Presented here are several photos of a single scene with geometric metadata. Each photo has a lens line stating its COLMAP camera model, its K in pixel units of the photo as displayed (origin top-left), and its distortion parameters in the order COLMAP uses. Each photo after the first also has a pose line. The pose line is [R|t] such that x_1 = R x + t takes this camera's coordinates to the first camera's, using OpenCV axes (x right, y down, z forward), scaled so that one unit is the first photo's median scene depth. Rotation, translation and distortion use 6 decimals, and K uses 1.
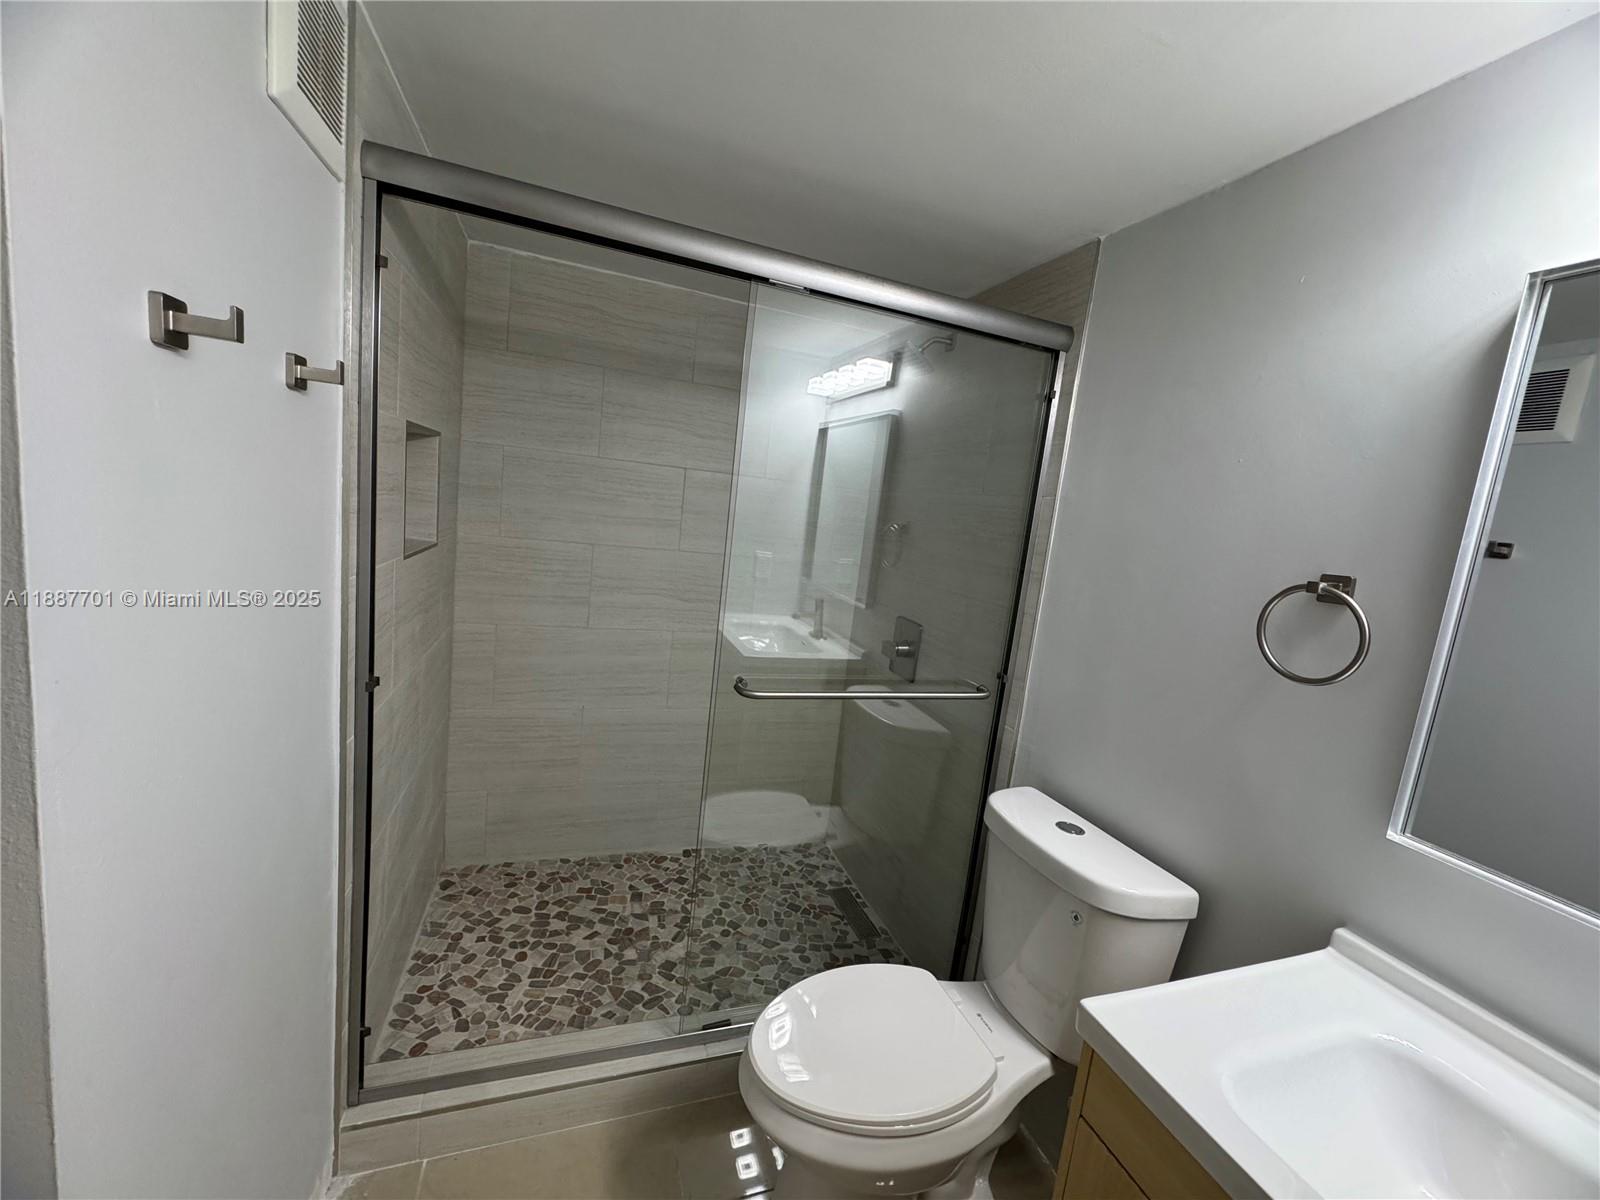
lens RADIAL K [[636.3, 0, 805.1], [0, 636.3, 599.6], [0, 0, 1]] dist [-0.001207, -0.000150]
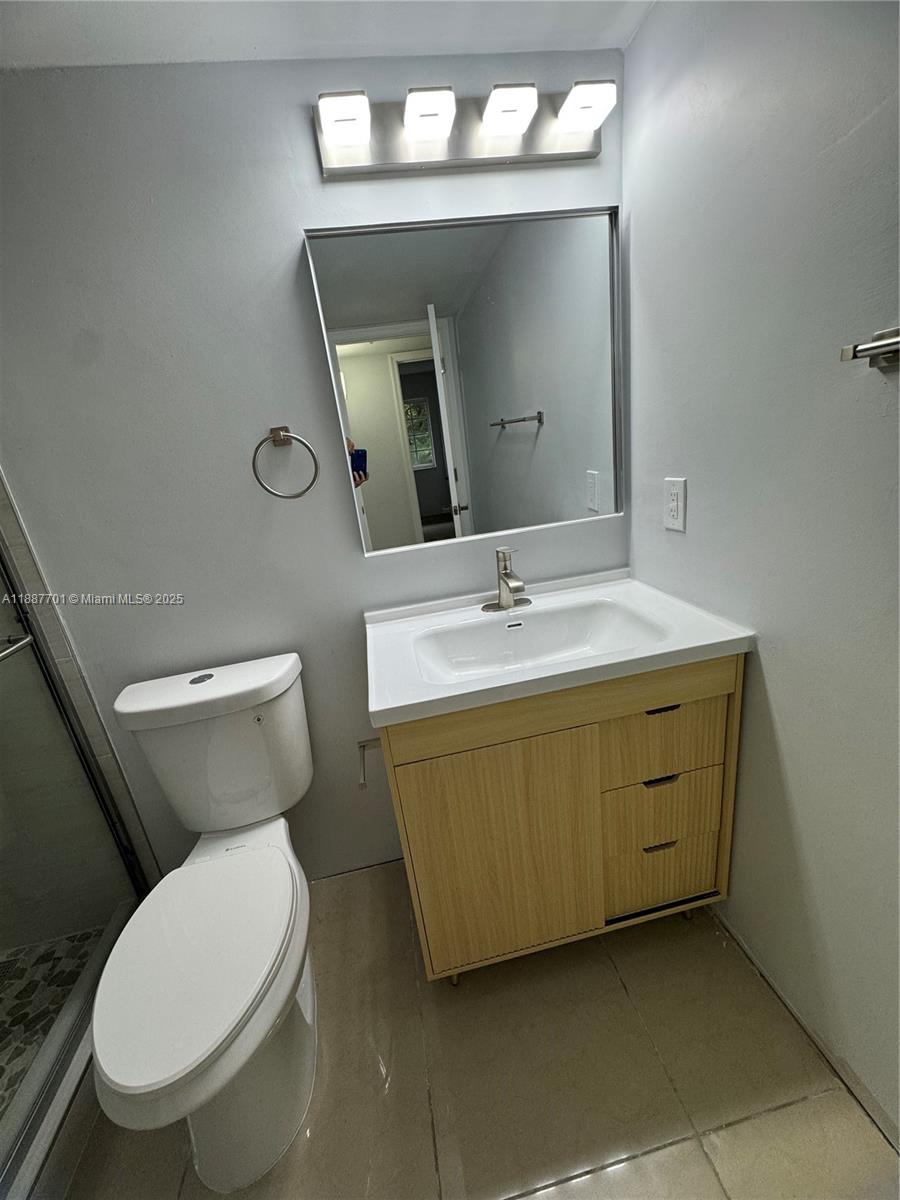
lens RADIAL K [[477.2, 0, 452.7], [0, 477.2, 599.8], [0, 0, 1]] dist [-0.001207, -0.000150]
pose [[0.149600, -0.426972, 0.891804, -0.202873], [0.273577, 0.884616, 0.377638, 0.005764], [-0.950145, 0.187483, 0.249148, 0.208564]]
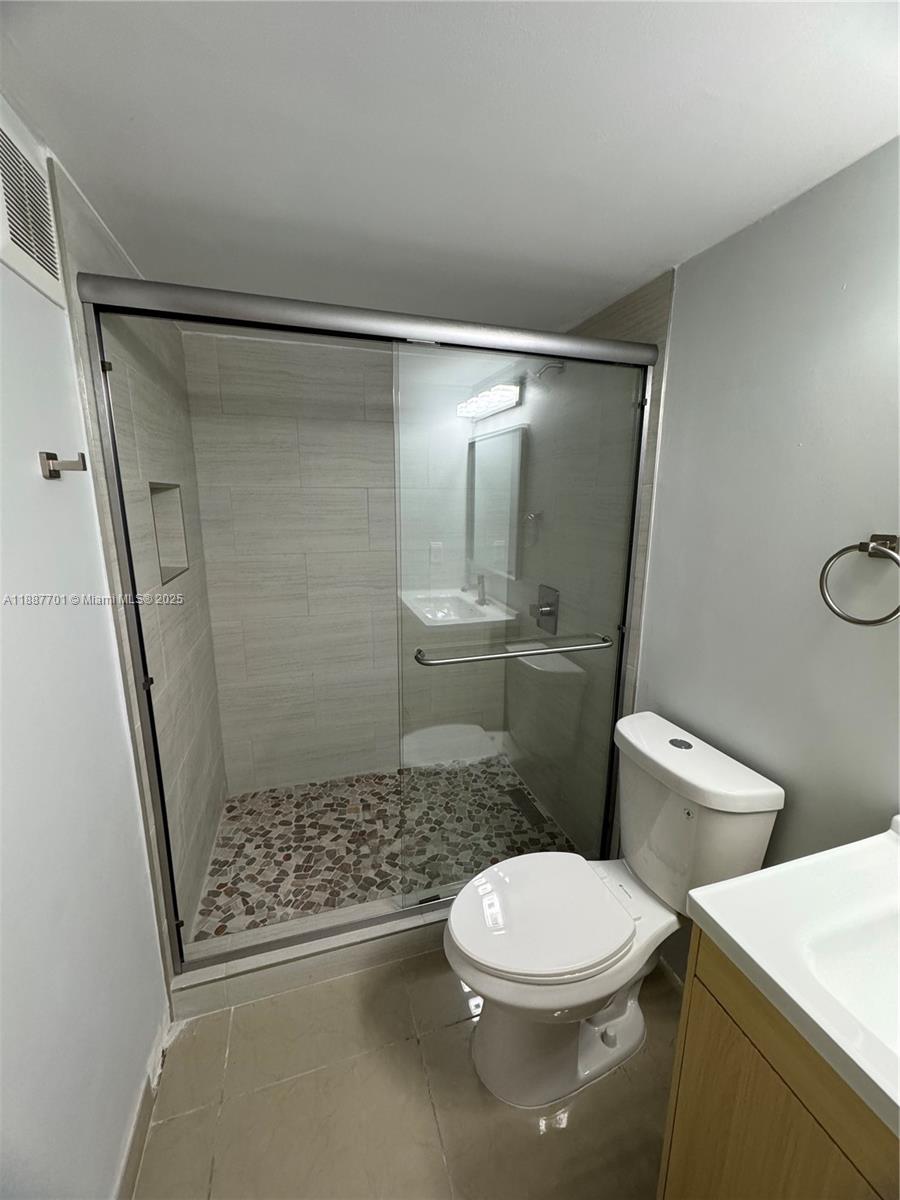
lens RADIAL K [[477.2, 0, 452.7], [0, 477.2, 599.8], [0, 0, 1]] dist [-0.001207, -0.000150]
pose [[0.993775, -0.095532, -0.057319, 0.029002], [0.099087, 0.993098, 0.062762, -0.030108], [0.050928, -0.068051, 0.996381, 0.019980]]
